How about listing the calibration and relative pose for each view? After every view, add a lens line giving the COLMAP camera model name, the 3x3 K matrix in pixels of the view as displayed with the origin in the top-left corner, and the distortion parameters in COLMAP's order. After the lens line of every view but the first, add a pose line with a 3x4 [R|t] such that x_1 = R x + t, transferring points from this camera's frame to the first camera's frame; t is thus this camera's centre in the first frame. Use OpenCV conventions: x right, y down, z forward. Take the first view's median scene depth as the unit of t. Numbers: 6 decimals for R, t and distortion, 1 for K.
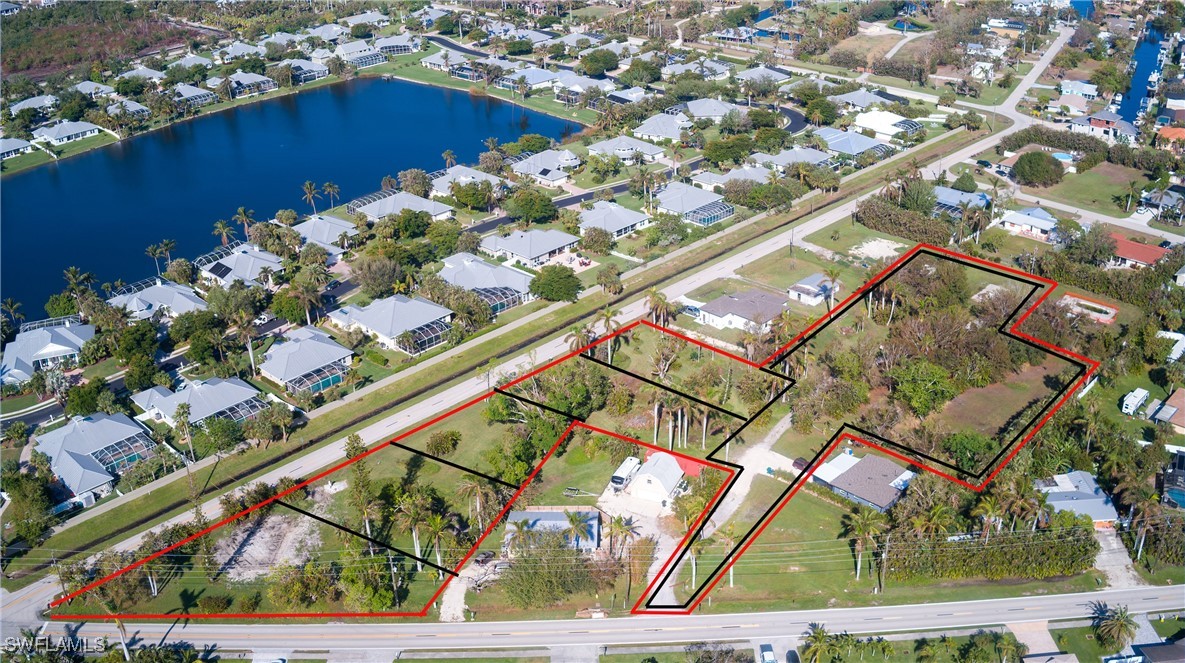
lens RADIAL K [[1159.4, 0, 592.8], [0, 1159.4, 330.0], [0, 0, 1]] dist [-0.203468, 0.000000]
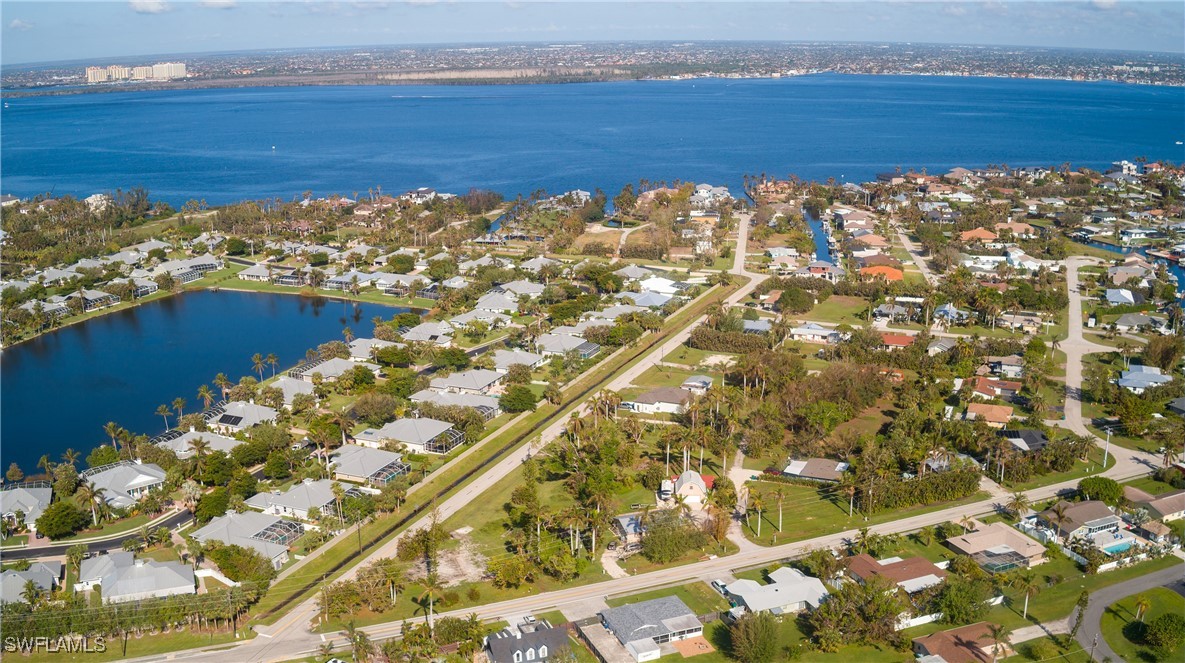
lens RADIAL K [[1159.4, 0, 593.6], [0, 1159.4, 329.5], [0, 0, 1]] dist [-0.203468, 0.000000]
pose [[0.932334, -0.076398, 0.353435, -0.375967], [0.148893, 0.971829, -0.182699, 0.124041], [-0.329520, 0.222960, 0.917445, -0.218396]]
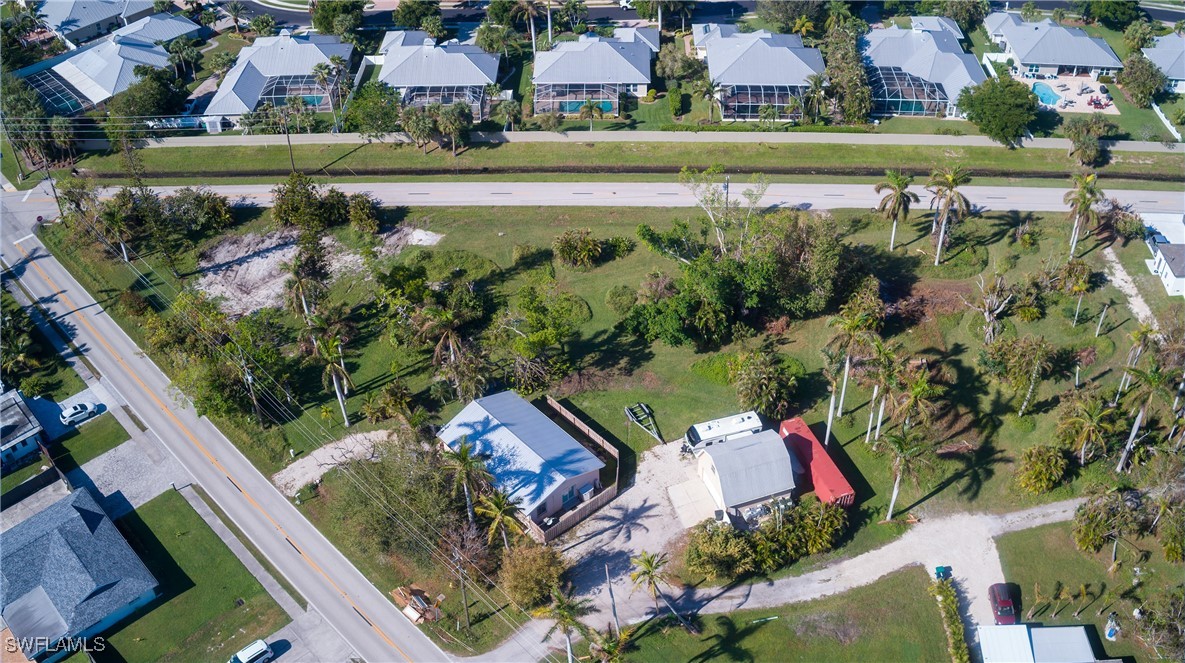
lens RADIAL K [[1159.4, 0, 591.5], [0, 1159.4, 328.4], [0, 0, 1]] dist [-0.203468, 0.000000]
pose [[0.681356, 0.479460, -0.553057, 0.193647], [-0.324732, 0.875170, 0.358645, -0.075375], [0.655975, -0.064770, 0.751999, 0.365051]]
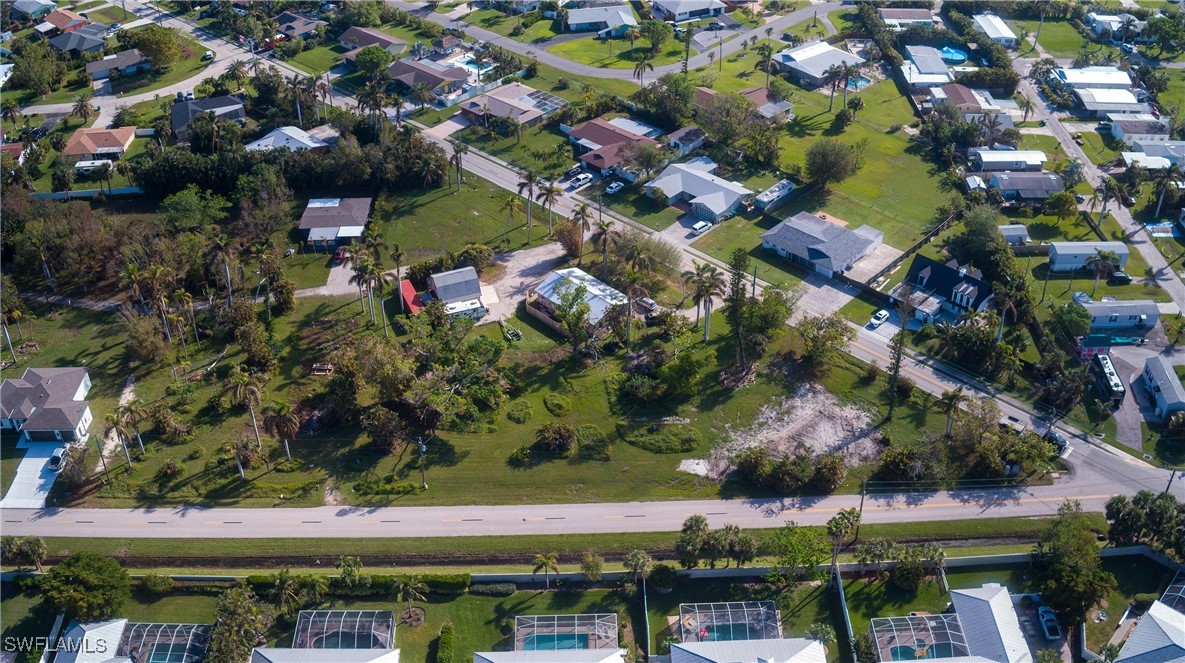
lens RADIAL K [[1159.4, 0, 595.4], [0, 1159.4, 337.9], [0, 0, 1]] dist [-0.203468, 0.000000]
pose [[-0.714041, -0.388689, 0.582295, -0.430899], [0.336965, 0.538248, 0.772492, -0.396618], [-0.613678, 0.747804, -0.253356, 0.829783]]
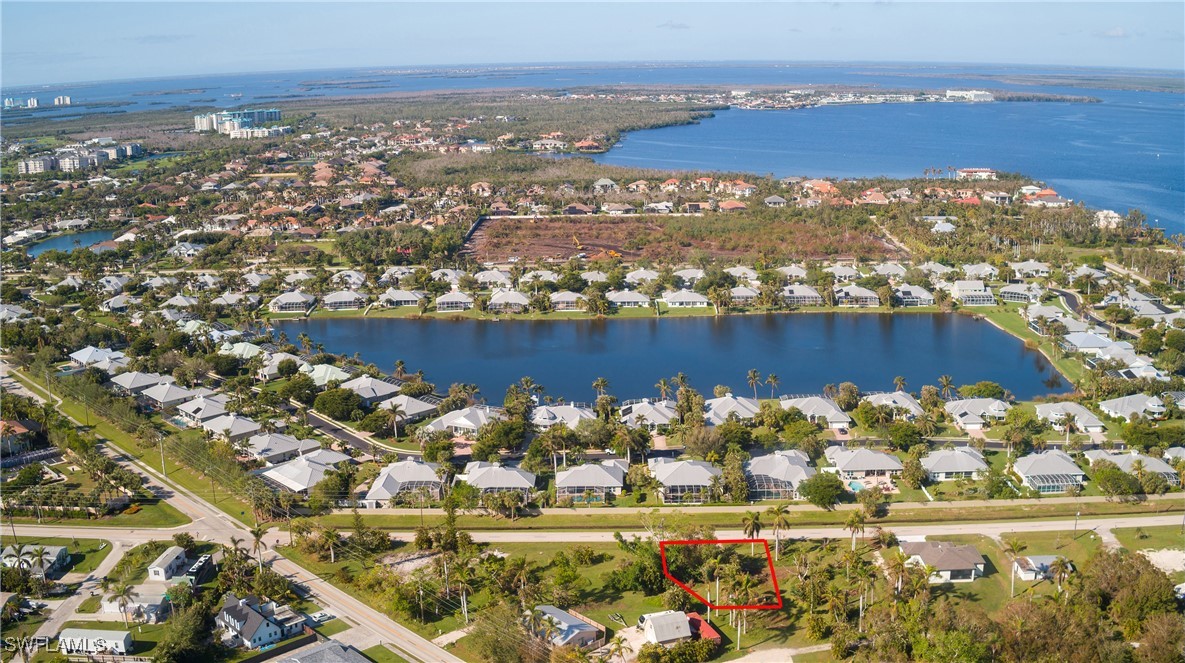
lens RADIAL K [[1159.4, 0, 598.2], [0, 1159.4, 331.6], [0, 0, 1]] dist [-0.203468, 0.000000]
pose [[0.691623, 0.183259, -0.698622, 0.515287], [-0.321384, 0.944324, -0.070454, -0.034599], [0.646815, 0.273253, 0.712014, 0.041890]]
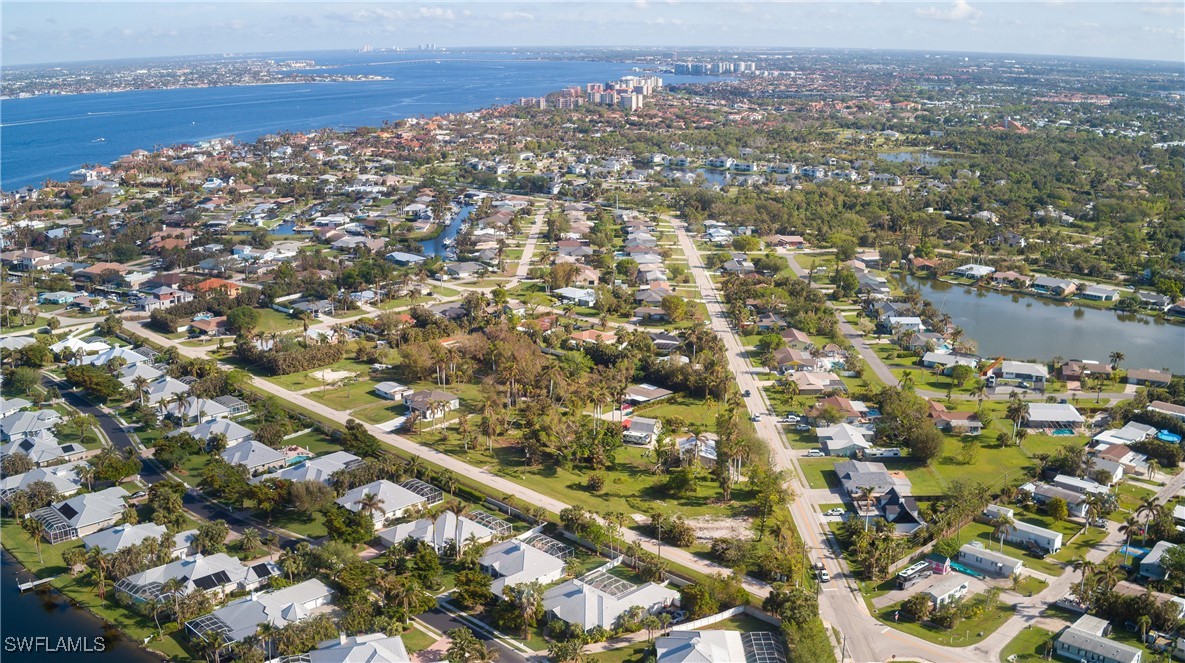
lens RADIAL K [[1159.4, 0, 594.9], [0, 1159.4, 329.7], [0, 0, 1]] dist [-0.203468, 0.000000]
pose [[0.016108, -0.223585, 0.974551, -1.064062], [0.445164, 0.874350, 0.193238, -0.243615], [-0.895304, 0.430723, 0.113616, 0.557633]]
